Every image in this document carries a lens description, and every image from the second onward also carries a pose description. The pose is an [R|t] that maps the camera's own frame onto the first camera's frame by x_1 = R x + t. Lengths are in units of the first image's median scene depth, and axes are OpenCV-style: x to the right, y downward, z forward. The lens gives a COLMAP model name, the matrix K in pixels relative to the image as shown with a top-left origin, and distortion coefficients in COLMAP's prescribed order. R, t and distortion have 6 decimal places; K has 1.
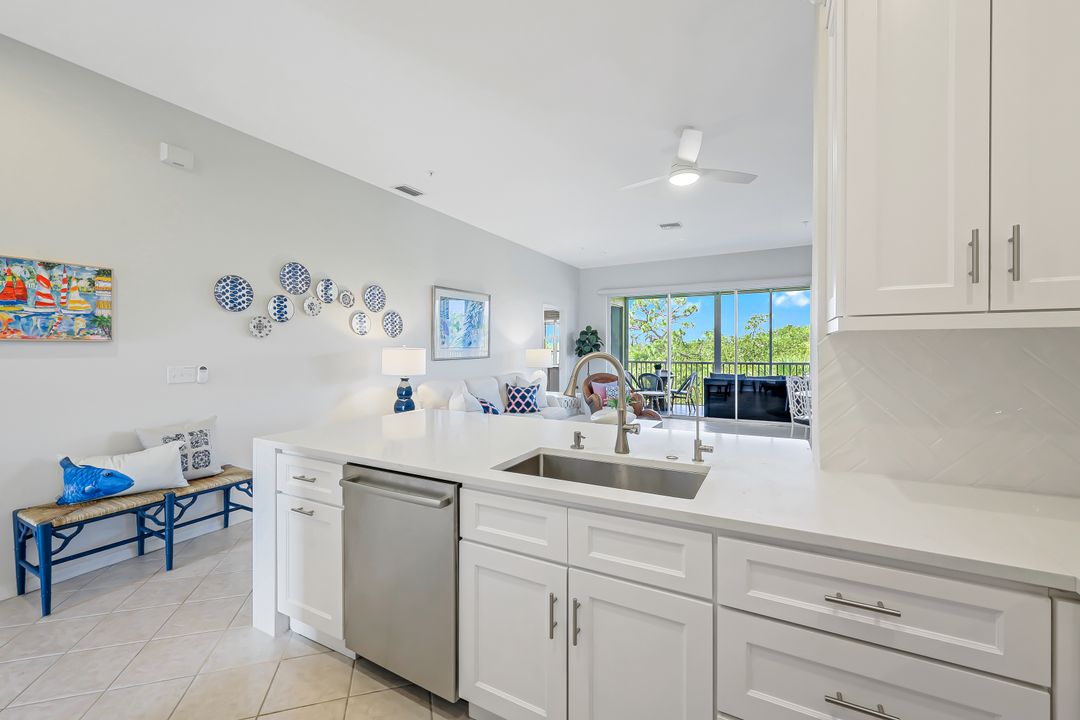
lens RADIAL K [[437.2, 0, 540.6], [0, 437.2, 353.2], [0, 0, 1]] dist [0.000326, 0.000150]
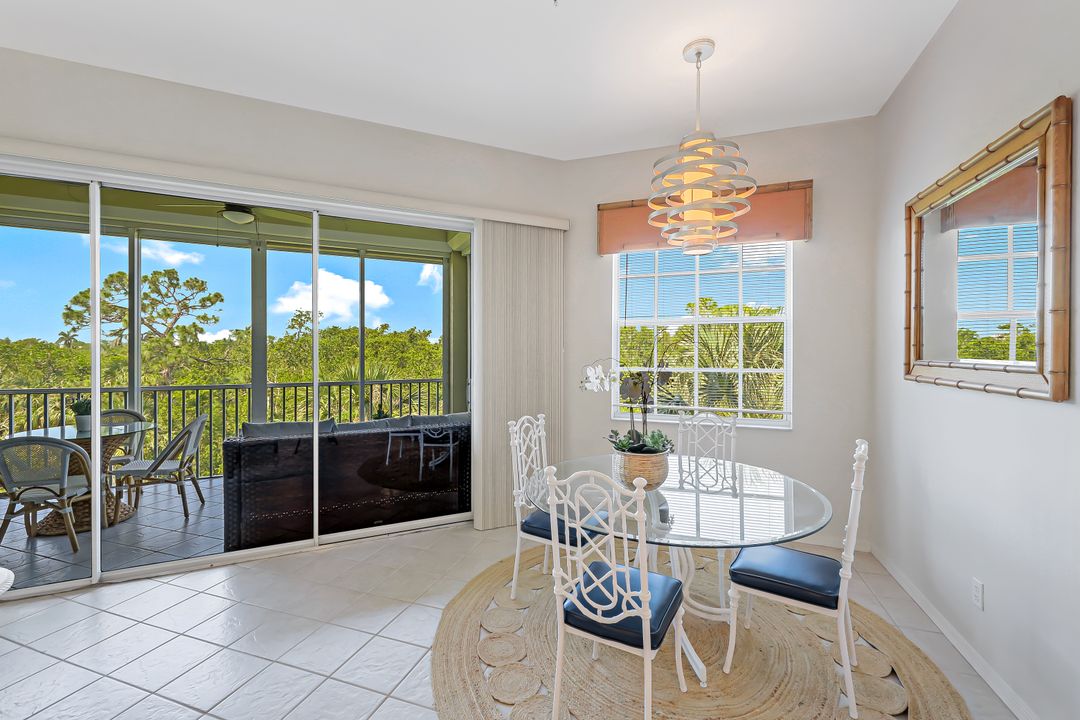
lens RADIAL K [[455.1, 0, 534.7], [0, 455.1, 352.5], [0, 0, 1]] dist [0.001918, 0.000479]
pose [[0.587888, 0.001366, 0.808942, 0.326595], [0.004725, 0.999976, -0.005122, -0.020622], [-0.808929, 0.006833, 0.587867, 0.846111]]
